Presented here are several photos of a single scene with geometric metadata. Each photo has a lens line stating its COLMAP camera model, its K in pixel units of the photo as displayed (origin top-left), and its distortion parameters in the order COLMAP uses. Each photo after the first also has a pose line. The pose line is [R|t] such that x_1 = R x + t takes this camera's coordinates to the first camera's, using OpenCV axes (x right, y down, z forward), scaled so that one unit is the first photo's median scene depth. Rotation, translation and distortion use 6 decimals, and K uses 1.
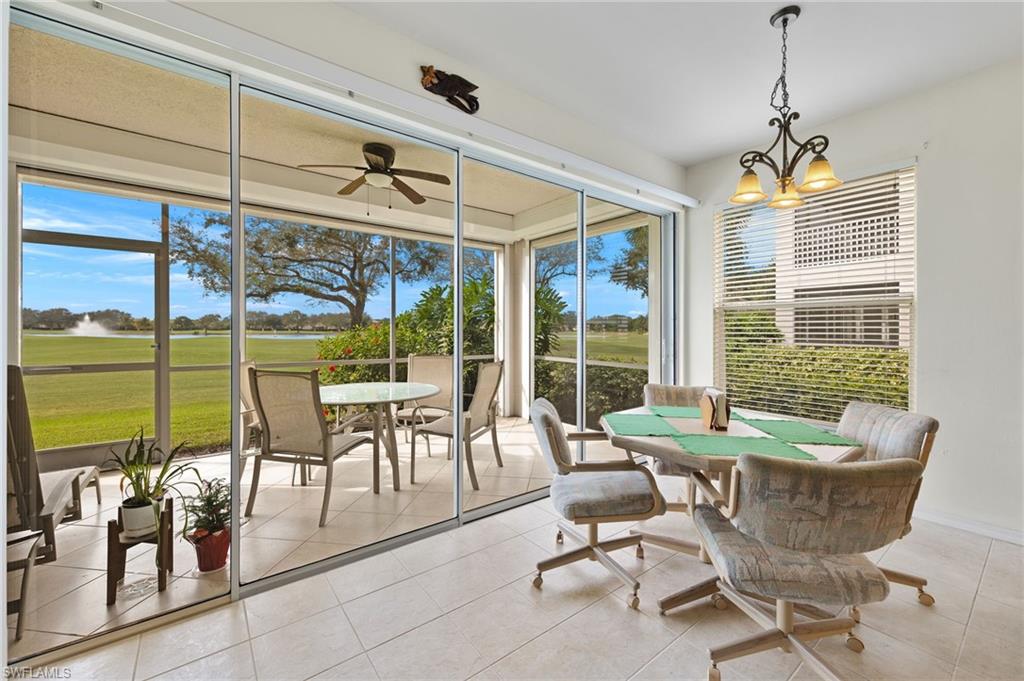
lens RADIAL K [[408.0, 0, 516.5], [0, 408.0, 331.0], [0, 0, 1]] dist [0.001656, 0.000160]
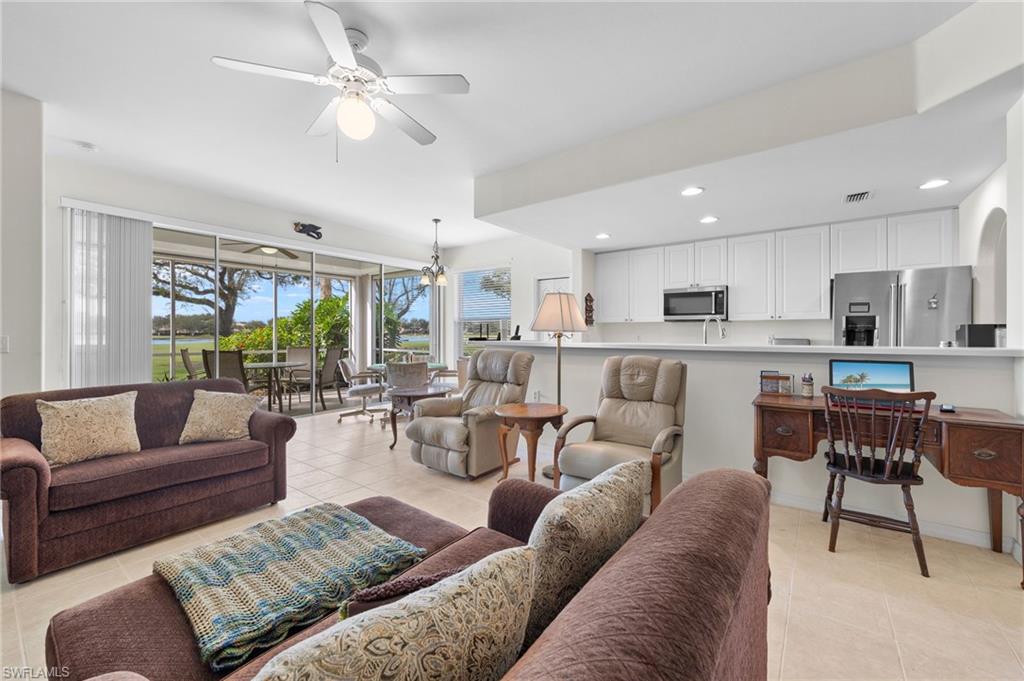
lens RADIAL K [[408.0, 0, 514.1], [0, 408.0, 331.6], [0, 0, 1]] dist [0.001656, 0.000160]
pose [[0.966592, -0.001614, 0.256313, 0.038128], [0.003434, 0.999972, -0.006652, 0.001738], [-0.256296, 0.007310, 0.966571, -0.157521]]
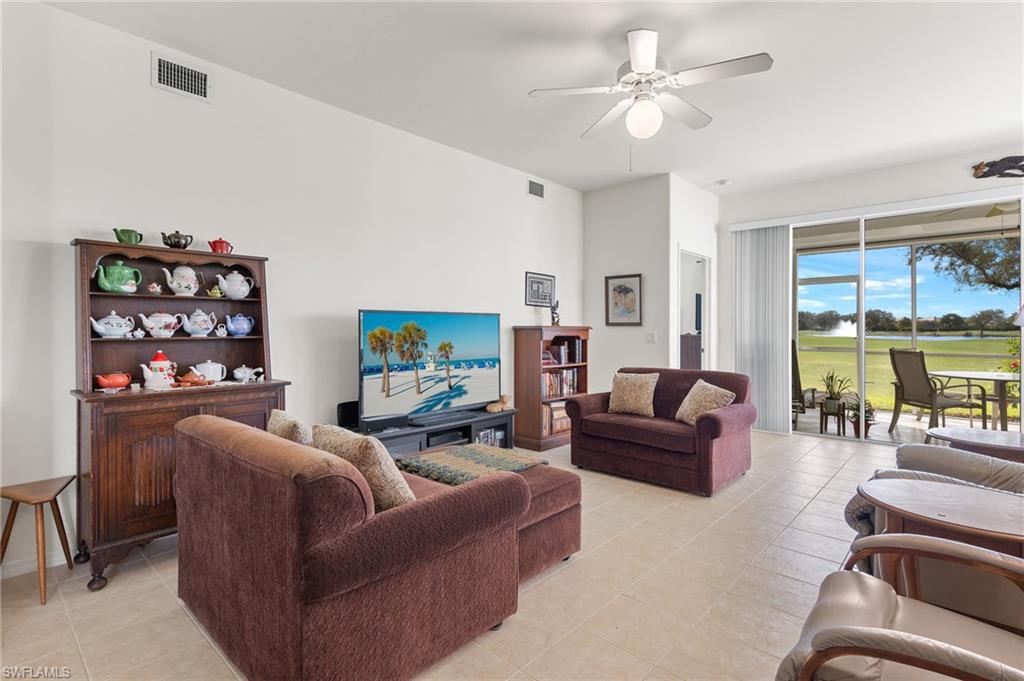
lens RADIAL K [[494.0, 0, 519.7], [0, 494.0, 327.3], [0, 0, 1]] dist [0.011206, -0.000312]
pose [[0.168517, -0.008092, -0.985665, 0.134085], [-0.001199, 0.999964, -0.008415, 0.001664], [0.985698, 0.002600, 0.168502, -0.106134]]
